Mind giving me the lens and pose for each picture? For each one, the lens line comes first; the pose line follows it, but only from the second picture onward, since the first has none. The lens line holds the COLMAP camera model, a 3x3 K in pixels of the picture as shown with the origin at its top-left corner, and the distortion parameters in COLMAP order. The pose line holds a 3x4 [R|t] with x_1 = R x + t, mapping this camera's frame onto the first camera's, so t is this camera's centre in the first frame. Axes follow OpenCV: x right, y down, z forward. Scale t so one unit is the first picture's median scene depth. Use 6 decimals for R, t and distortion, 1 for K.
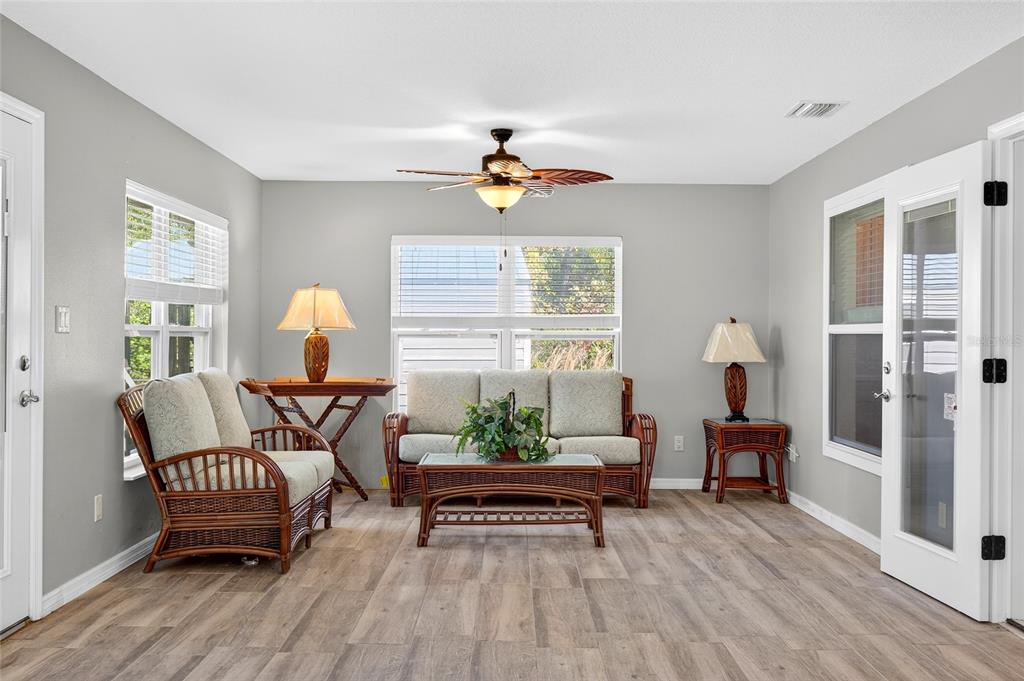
lens RADIAL K [[969.3, 0, 510.6], [0, 969.3, 337.7], [0, 0, 1]] dist [-0.006982, 0.000000]
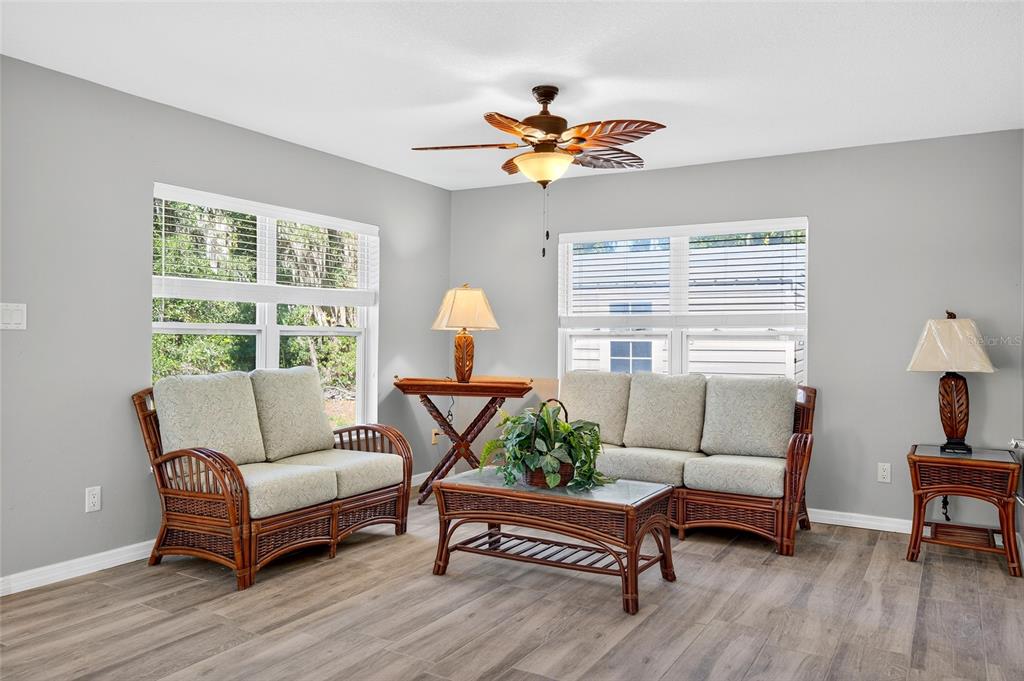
lens RADIAL K [[747.7, 0, 509.7], [0, 747.7, 339.6], [0, 0, 1]] dist [0.003552, -0.016239]
pose [[0.864274, 0.001896, -0.503017, 0.244926], [-0.003018, 0.999994, -0.001415, 0.003042], [0.503012, 0.002741, 0.864275, 0.360969]]
